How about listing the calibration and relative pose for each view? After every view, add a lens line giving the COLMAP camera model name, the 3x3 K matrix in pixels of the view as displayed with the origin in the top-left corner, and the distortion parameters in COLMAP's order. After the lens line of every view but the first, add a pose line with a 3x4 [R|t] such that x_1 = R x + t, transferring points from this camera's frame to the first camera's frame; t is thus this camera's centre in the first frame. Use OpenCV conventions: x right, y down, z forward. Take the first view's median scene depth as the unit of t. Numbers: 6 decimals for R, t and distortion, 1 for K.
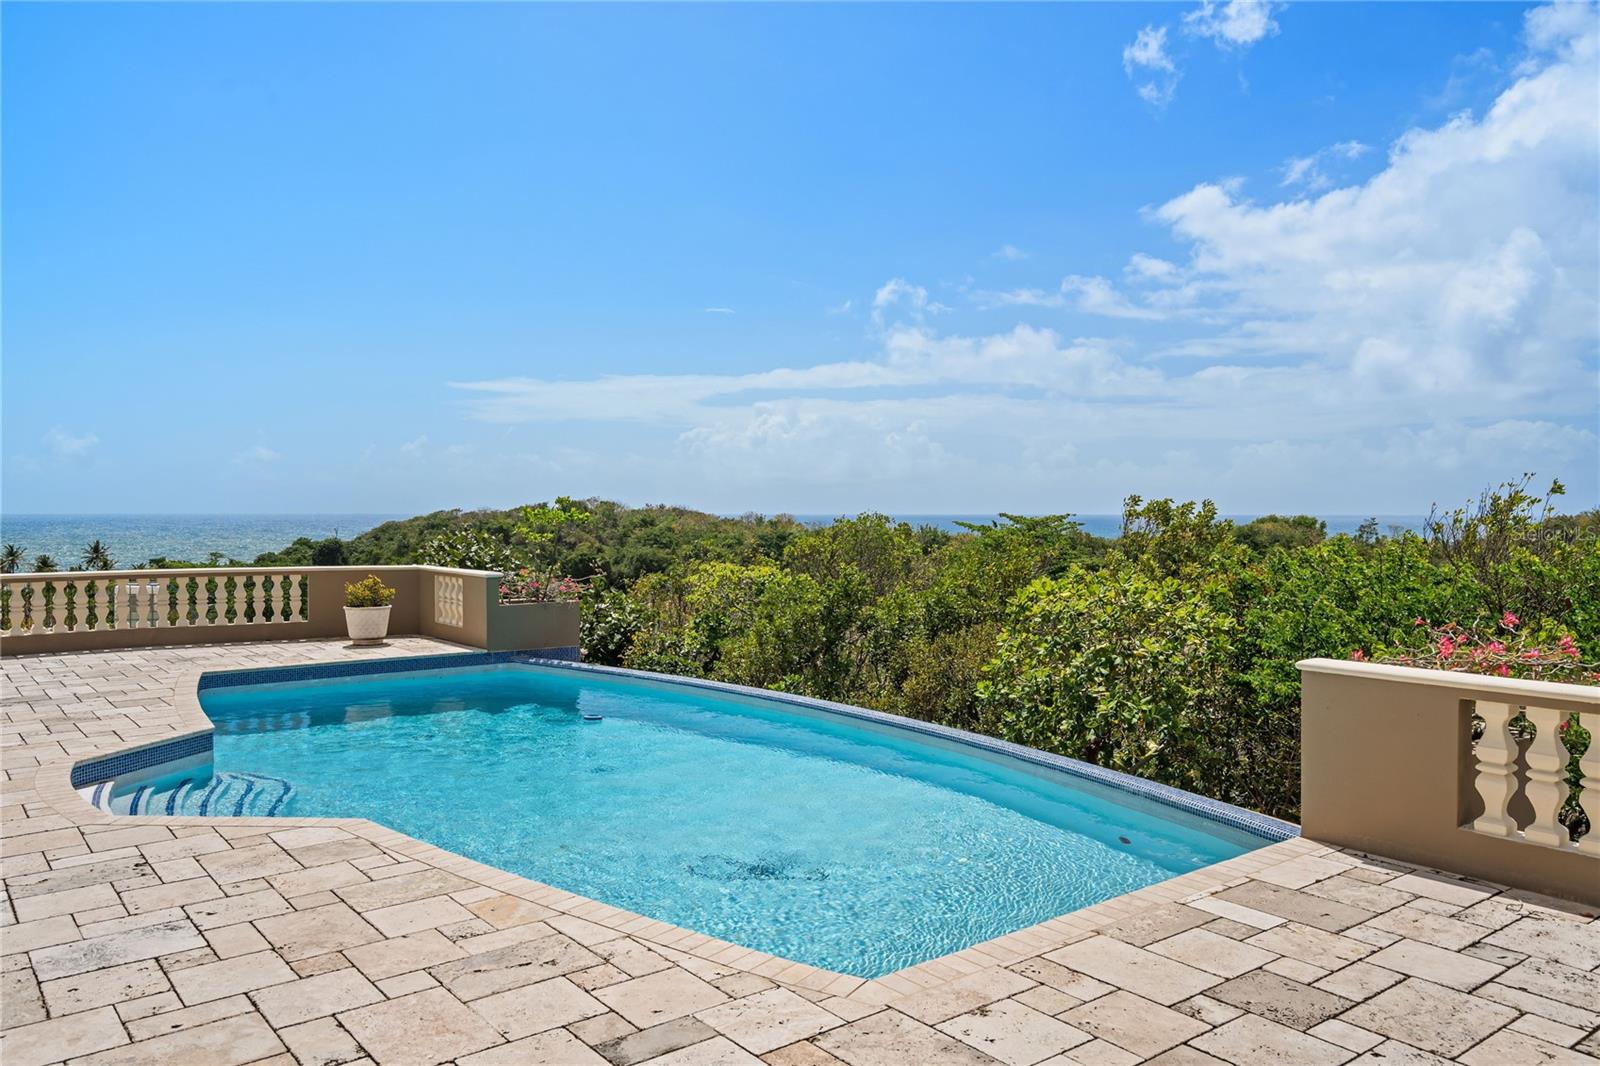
lens RADIAL K [[1166.6, 0, 800.0], [0, 1166.6, 533.0], [0, 0, 1]] dist [0.053036, 0.000602]
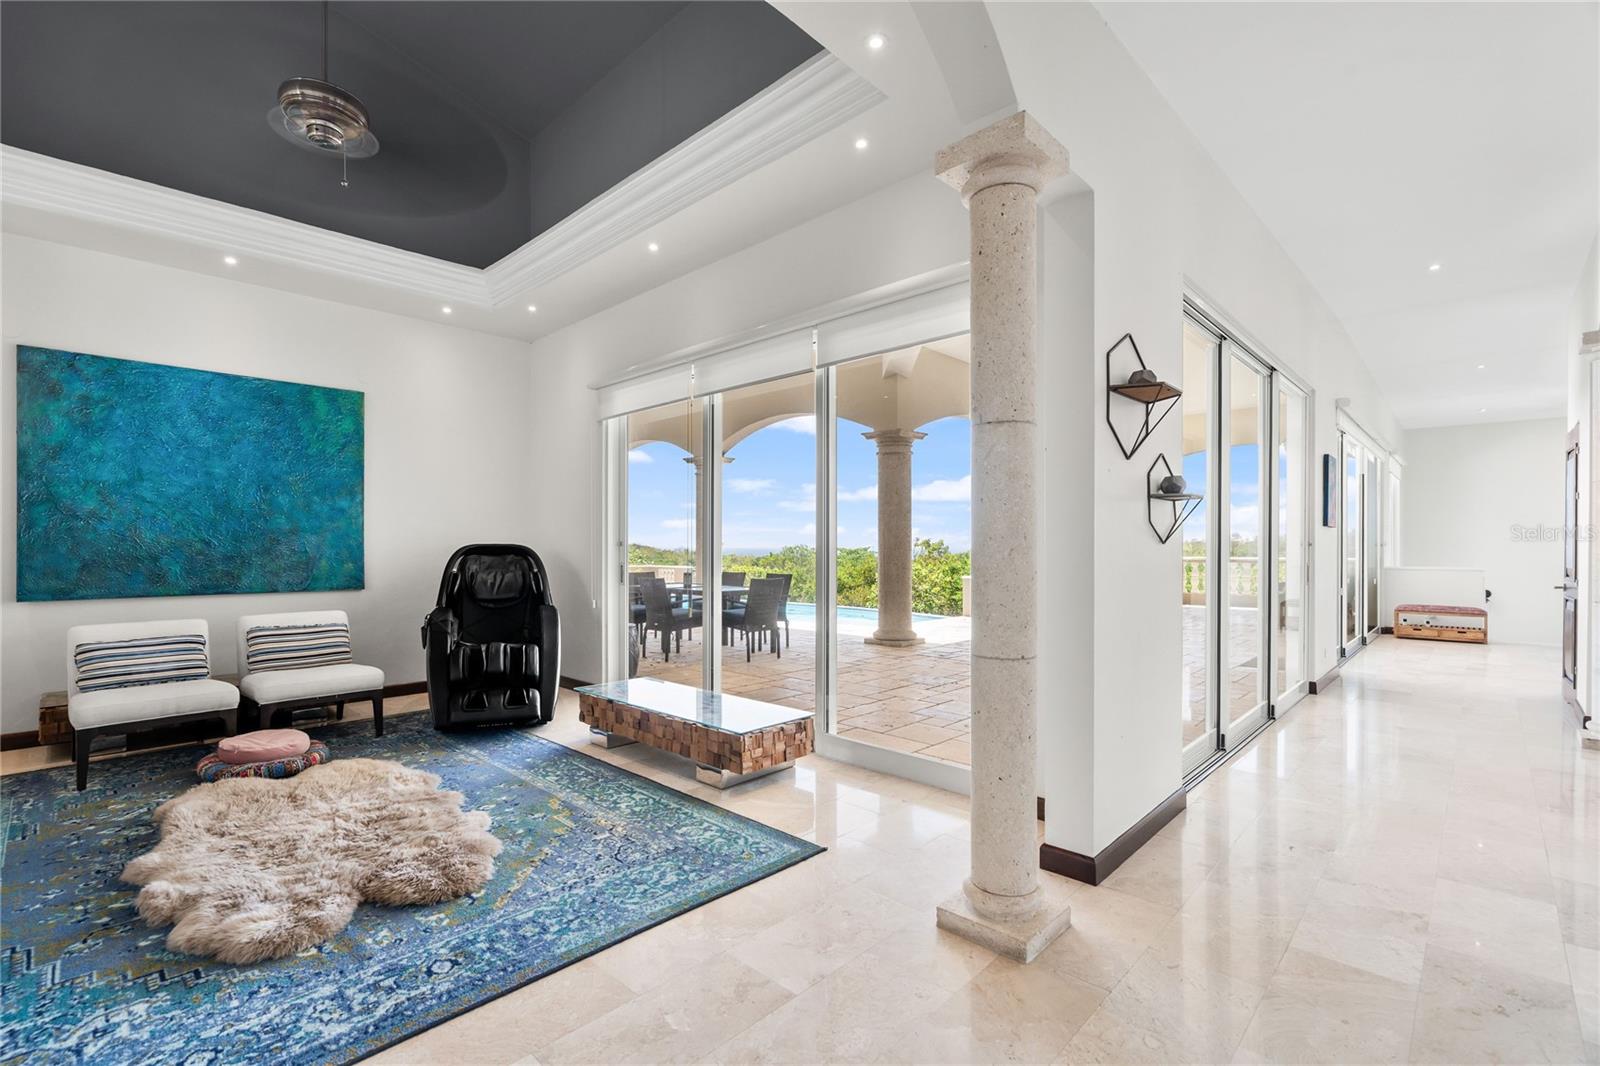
lens RADIAL K [[716.3, 0, 797.0], [0, 716.3, 545.4], [0, 0, 1]] dist [-0.002664, -0.000291]
pose [[0.991003, -0.001071, 0.133832, -0.239515], [0.003677, 0.999808, -0.019227, 0.019566], [-0.133786, 0.019546, 0.990817, -0.689670]]
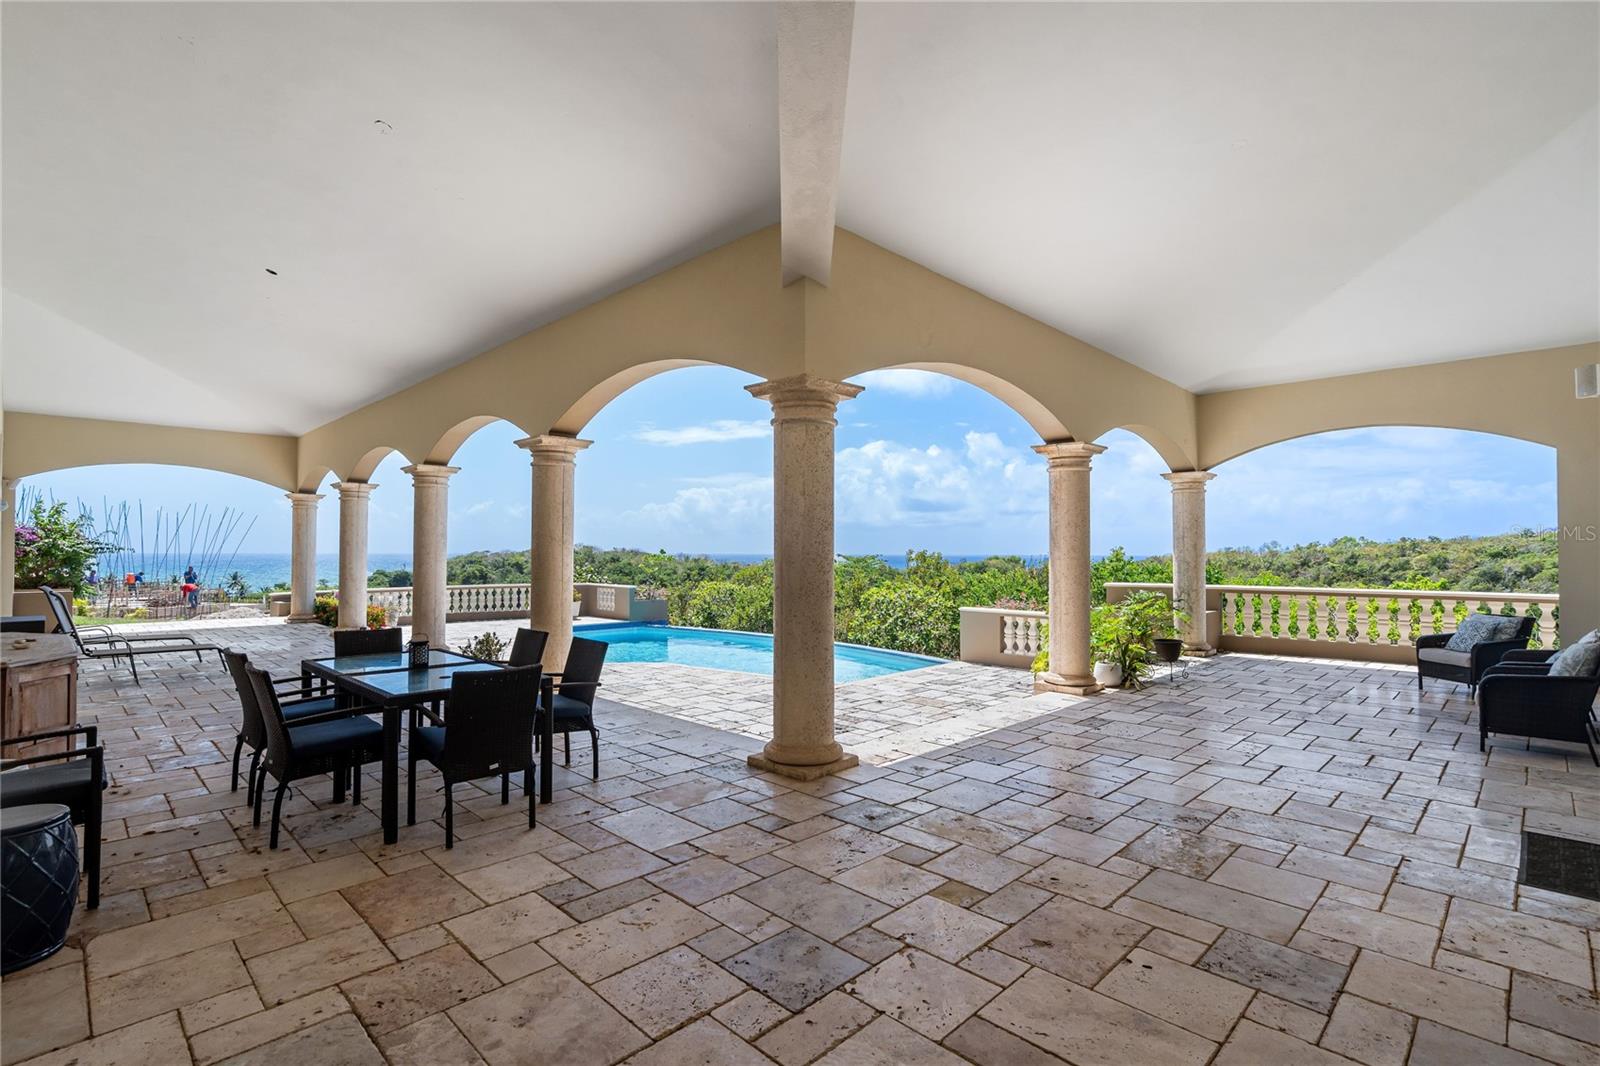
lens RADIAL K [[753.1, 0, 800.0], [0, 753.1, 533.0], [0, 0, 1]] dist [-0.001435, -0.000100]
pose [[0.992472, 0.003971, 0.122406, -0.116120], [0.001363, 0.999054, -0.043462, -0.002852], [-0.122463, 0.043302, 0.991528, -0.440919]]
